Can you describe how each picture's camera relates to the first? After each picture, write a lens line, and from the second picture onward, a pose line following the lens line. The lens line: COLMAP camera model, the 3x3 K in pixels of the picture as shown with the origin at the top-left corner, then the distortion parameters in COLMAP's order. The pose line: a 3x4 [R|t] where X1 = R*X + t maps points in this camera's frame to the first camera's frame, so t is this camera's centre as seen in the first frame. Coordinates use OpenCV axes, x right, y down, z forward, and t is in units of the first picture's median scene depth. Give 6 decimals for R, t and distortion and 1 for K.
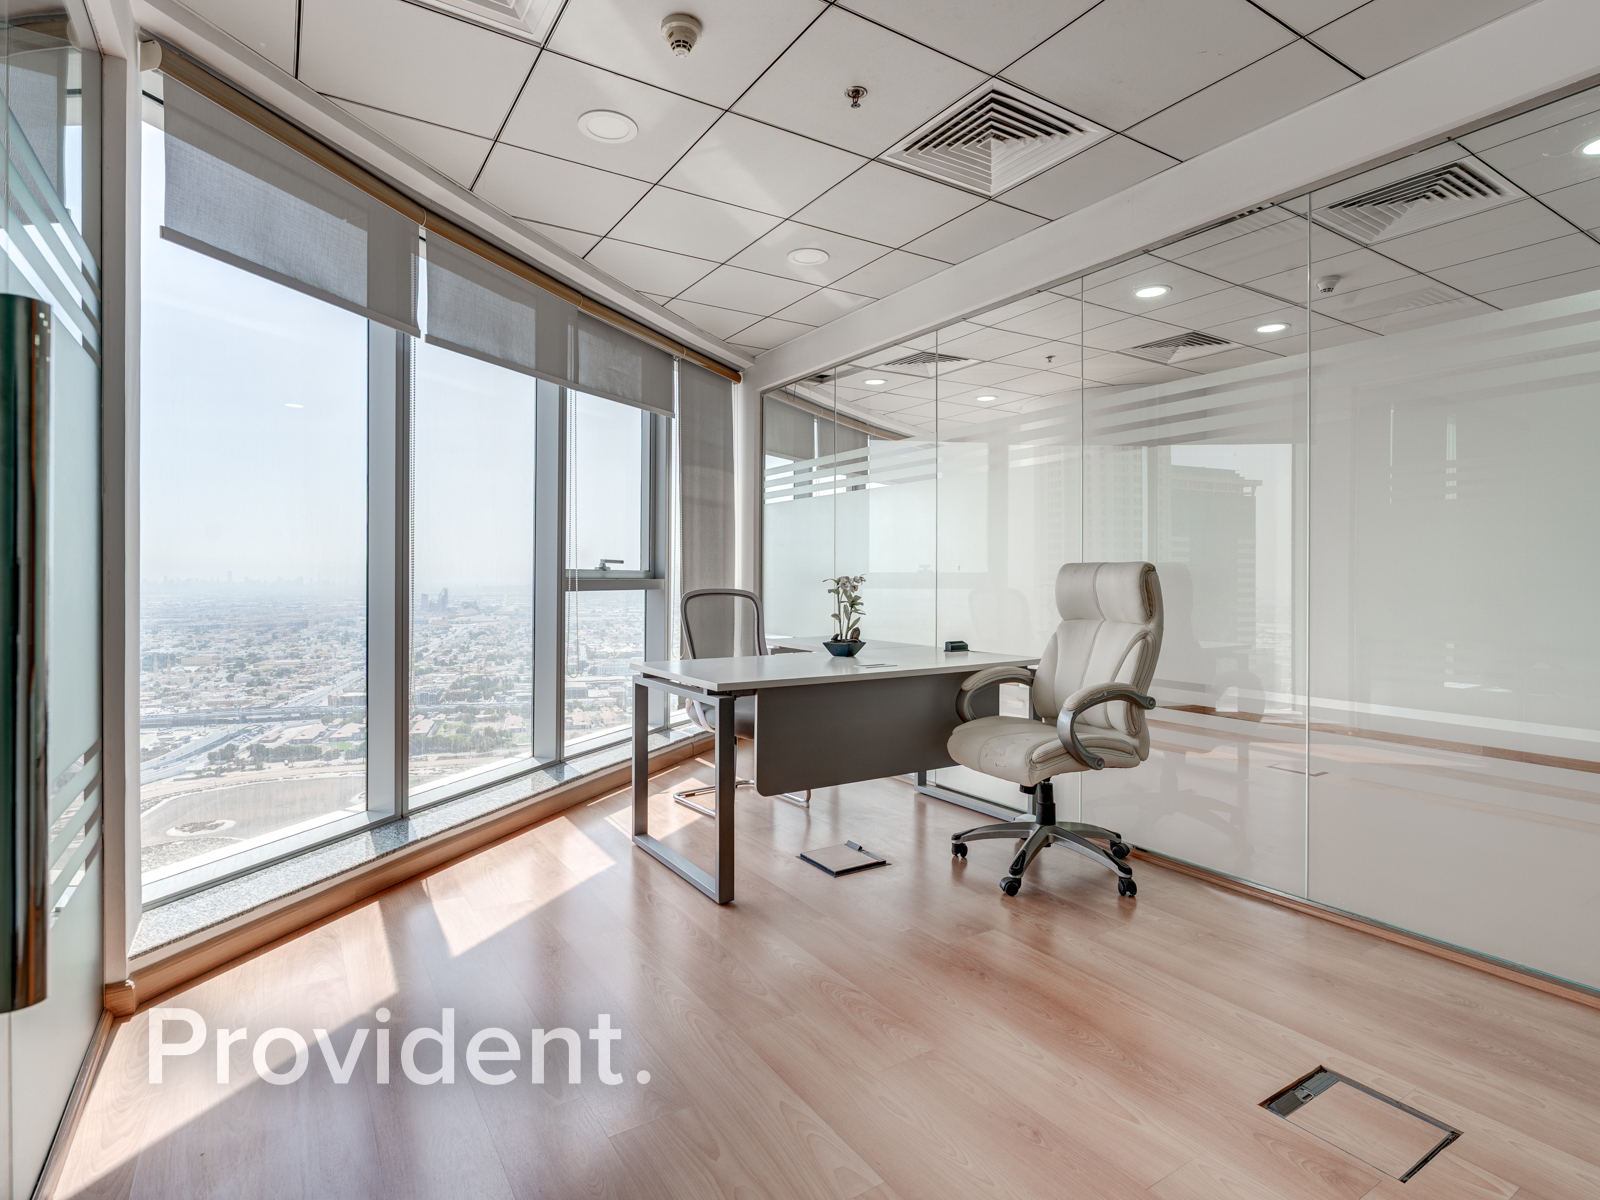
lens RADIAL K [[825.2, 0, 788.5], [0, 825.2, 575.3], [0, 0, 1]] dist [-0.010888, 0.004876]
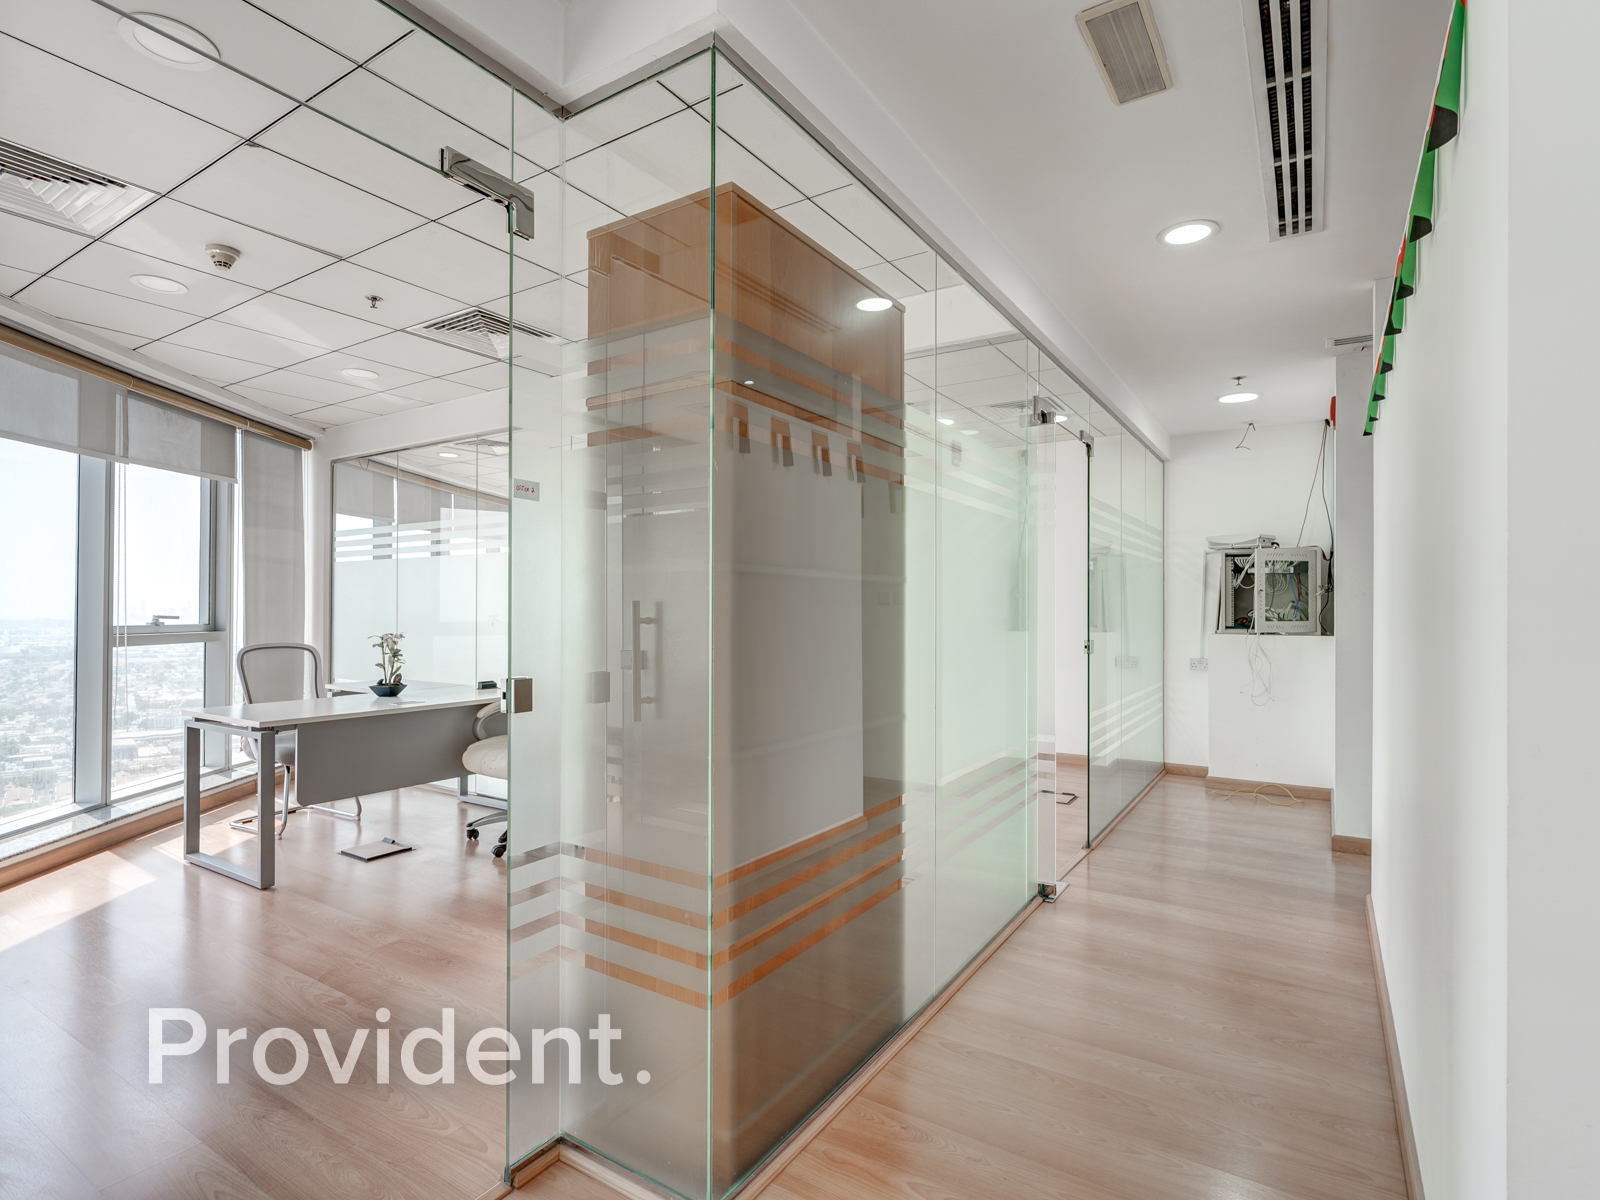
lens RADIAL K [[825.2, 0, 798.3], [0, 825.2, 606.2], [0, 0, 1]] dist [-0.010888, 0.004876]
pose [[0.905362, 0.003027, 0.424630, 0.094014], [-0.002551, 0.999995, -0.001690, -0.037351], [-0.424633, 0.000447, 0.905366, -0.386728]]
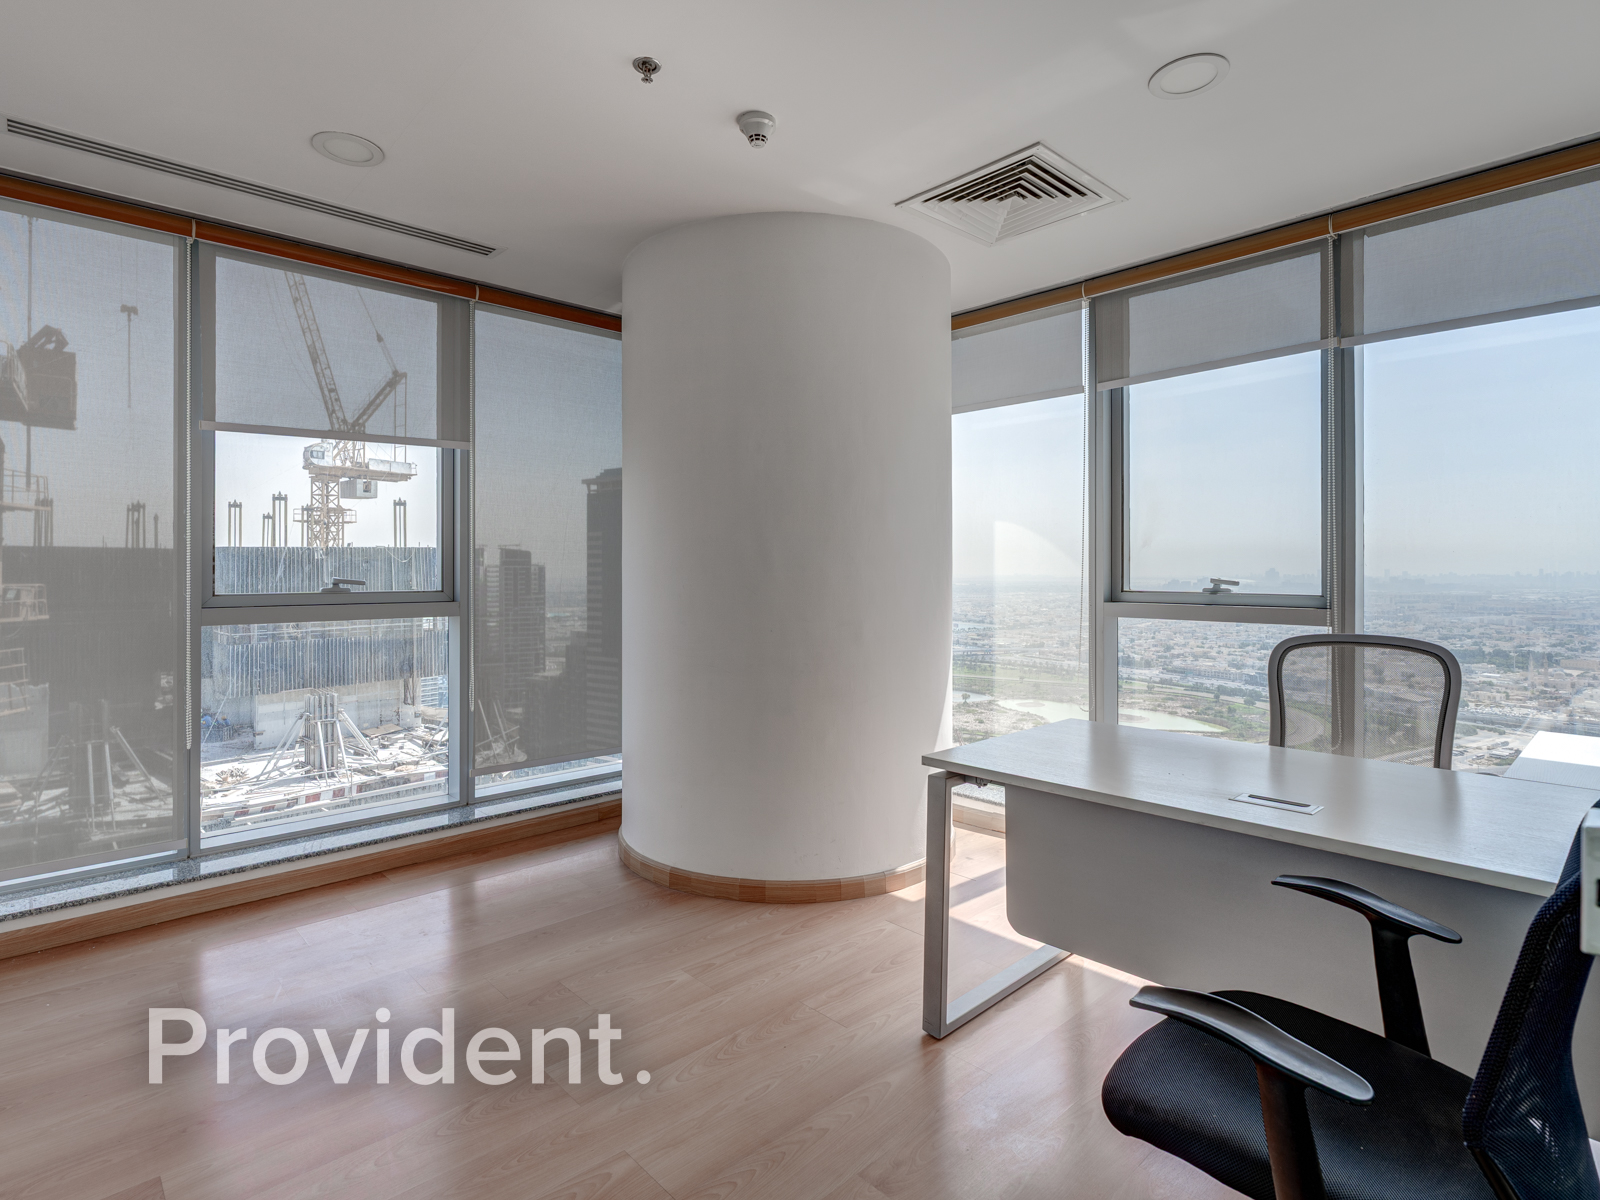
lens RADIAL K [[825.2, 0, 815.0], [0, 825.2, 572.1], [0, 0, 1]] dist [-0.010888, 0.004876]
pose [[0.171061, 0.001956, -0.985259, 0.437614], [0.003336, 0.999991, 0.002564, -0.031698], [0.985255, -0.003725, 0.171053, 0.686423]]
